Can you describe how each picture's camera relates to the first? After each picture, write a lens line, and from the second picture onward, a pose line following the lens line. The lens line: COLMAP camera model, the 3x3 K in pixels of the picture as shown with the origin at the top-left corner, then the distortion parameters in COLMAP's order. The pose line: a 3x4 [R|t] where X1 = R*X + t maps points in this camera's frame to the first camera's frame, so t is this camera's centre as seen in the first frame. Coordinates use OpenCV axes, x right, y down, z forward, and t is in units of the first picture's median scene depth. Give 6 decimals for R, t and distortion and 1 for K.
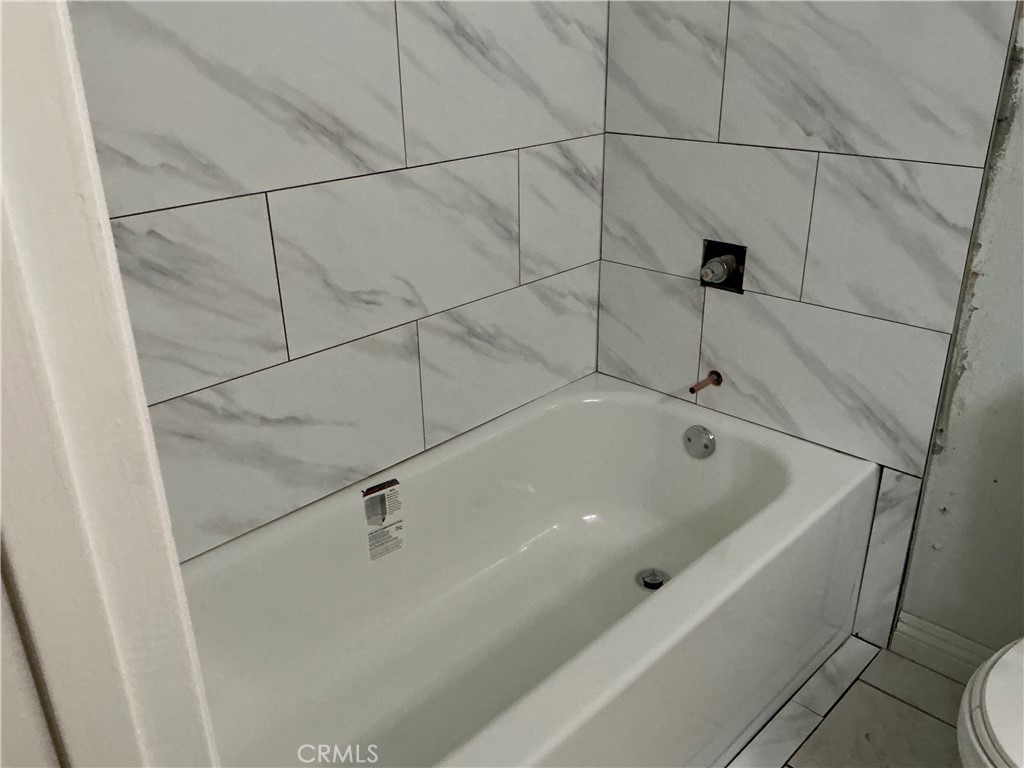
lens RADIAL K [[847.7, 0, 510.0], [0, 847.7, 391.5], [0, 0, 1]] dist [0.098798, -0.182517]
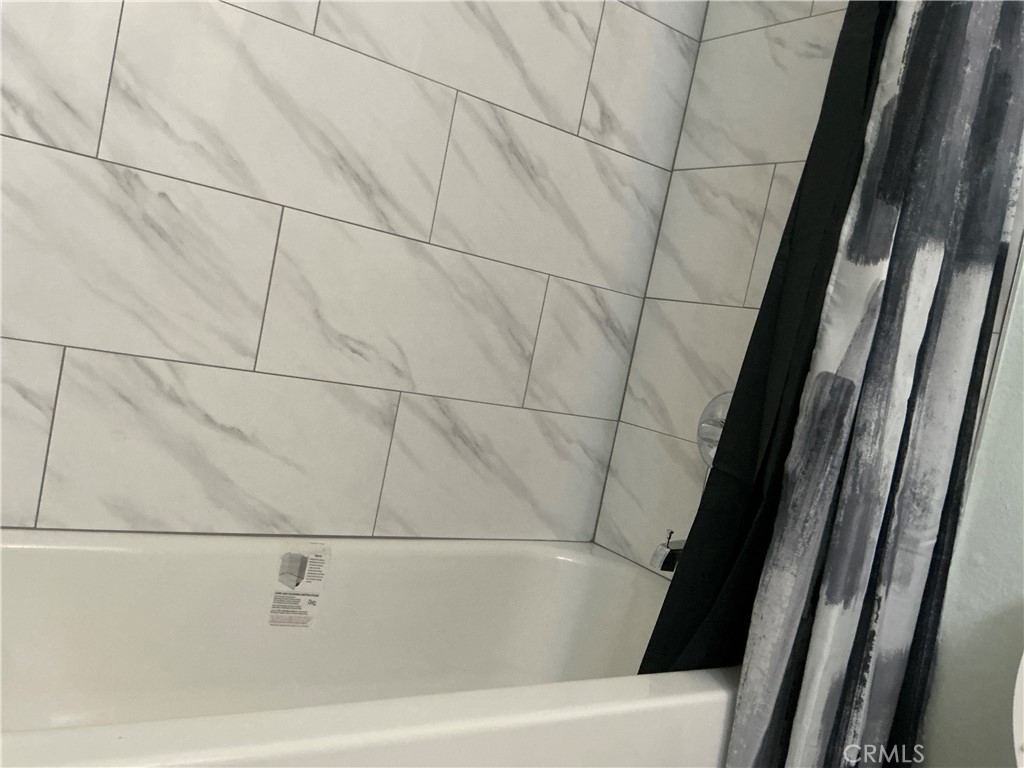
lens RADIAL K [[847.7, 0, 511.3], [0, 847.7, 390.1], [0, 0, 1]] dist [0.098798, -0.182517]
pose [[0.955768, 0.220656, -0.194468, 0.203815], [-0.277120, 0.897126, -0.344049, 0.217285], [0.098546, 0.382722, 0.918593, 0.101174]]
